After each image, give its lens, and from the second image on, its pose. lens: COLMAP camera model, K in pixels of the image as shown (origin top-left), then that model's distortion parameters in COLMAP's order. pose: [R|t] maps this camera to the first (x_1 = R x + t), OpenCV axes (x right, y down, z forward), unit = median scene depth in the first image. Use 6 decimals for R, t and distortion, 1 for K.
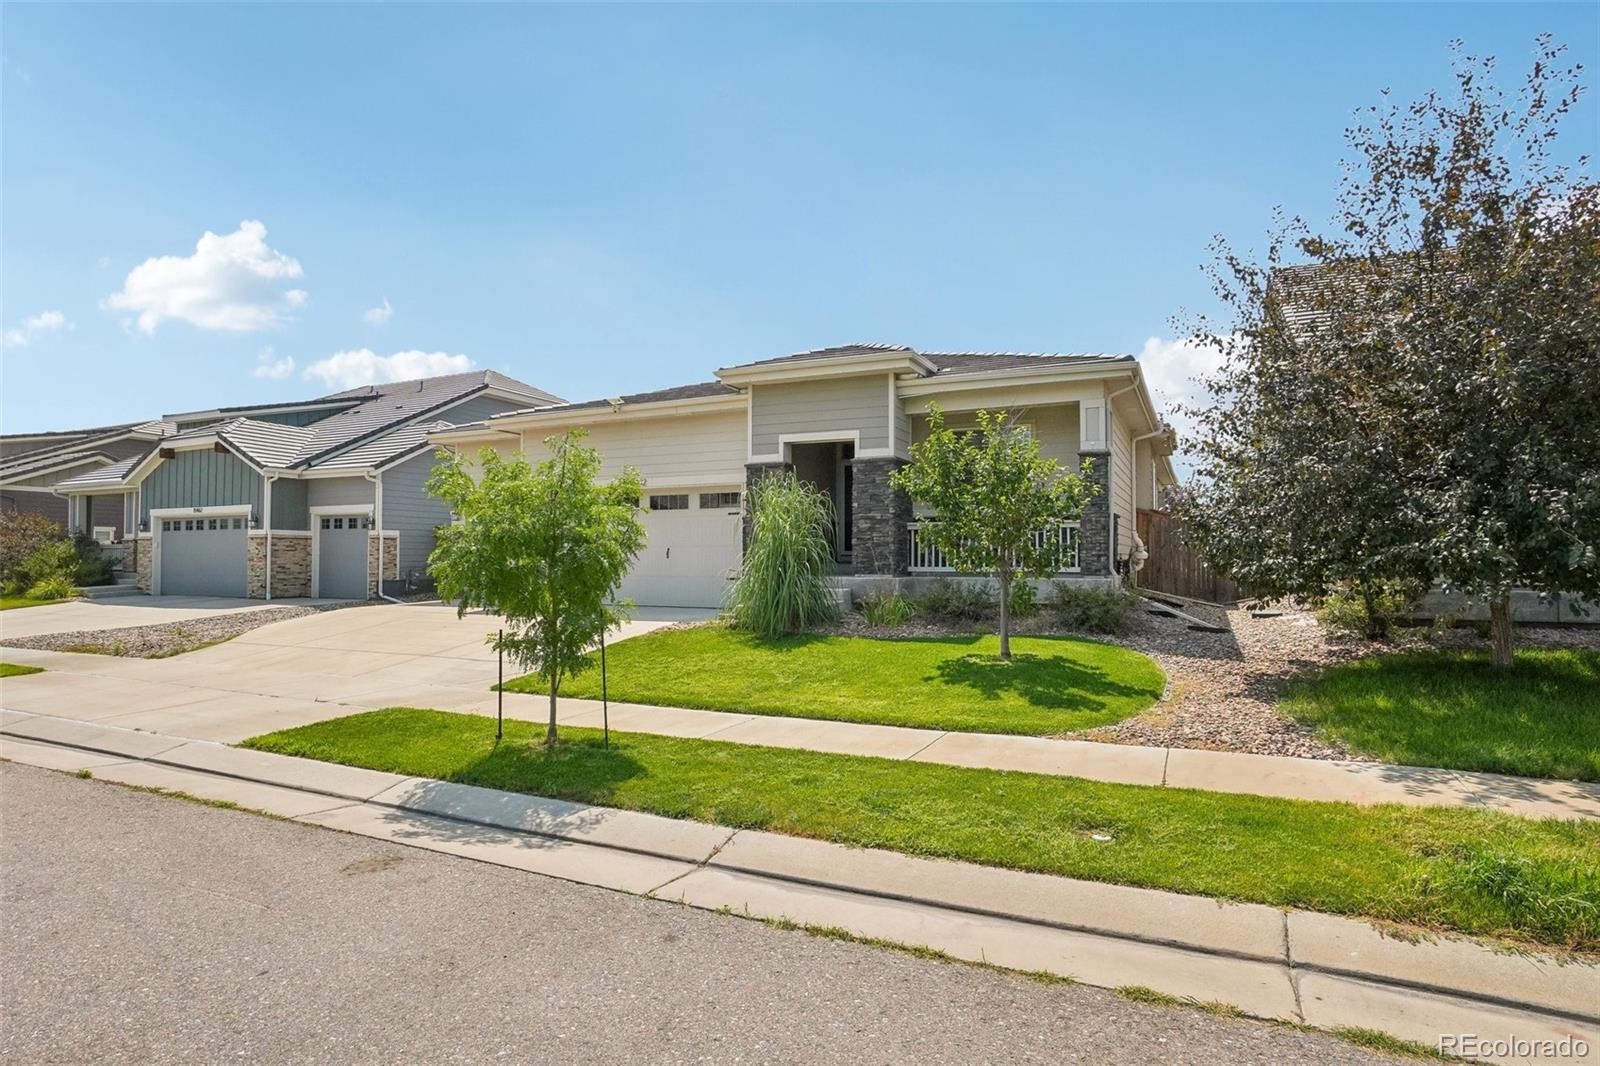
lens RADIAL K [[827.8, 0, 800.0], [0, 827.8, 533.0], [0, 0, 1]] dist [0.000525, 0.000490]
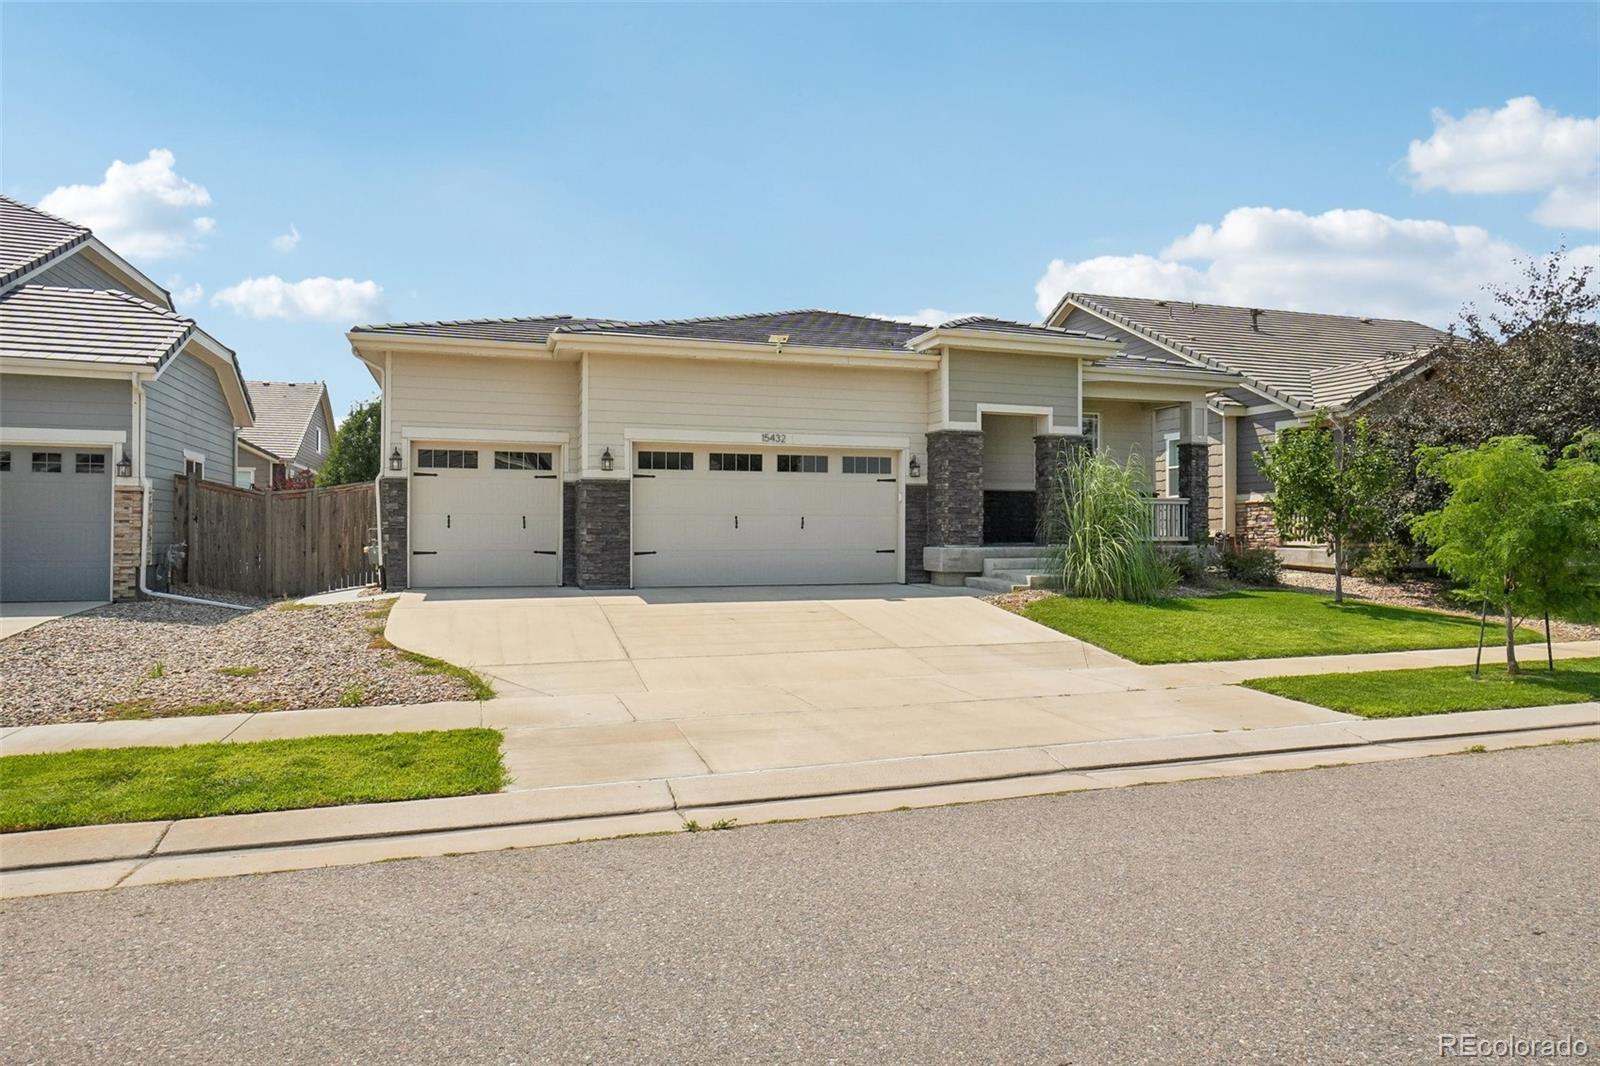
lens RADIAL K [[956.3, 0, 800.0], [0, 956.3, 533.0], [0, 0, 1]] dist [-0.000235, -0.000530]
pose [[0.723165, -0.001683, 0.690674, -0.865392], [-0.023205, 0.999373, 0.026733, 0.008760], [-0.690286, -0.035360, 0.722672, 0.287641]]
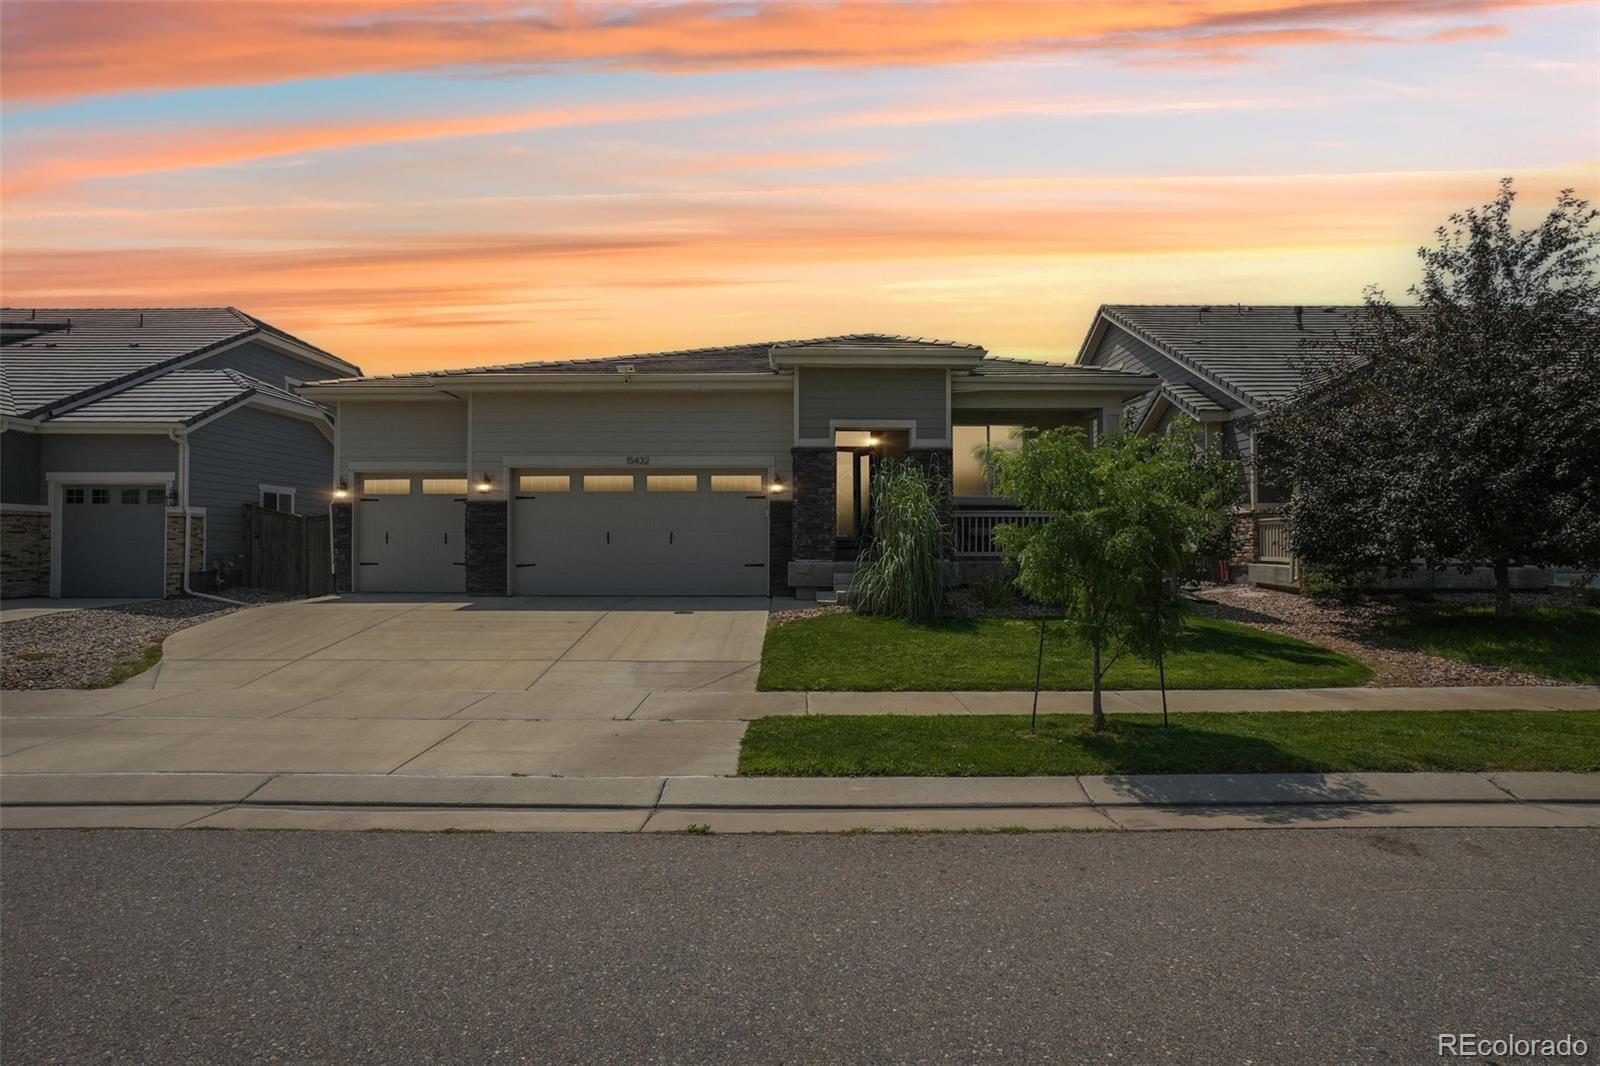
lens RADIAL K [[815.9, 0, 800.0], [0, 815.9, 533.0], [0, 0, 1]] dist [-0.018808, 0.001243]
pose [[0.902854, 0.005413, 0.429912, -0.430648], [-0.013229, 0.999797, 0.015192, 0.002890], [-0.429743, -0.019404, 0.902743, 0.113626]]
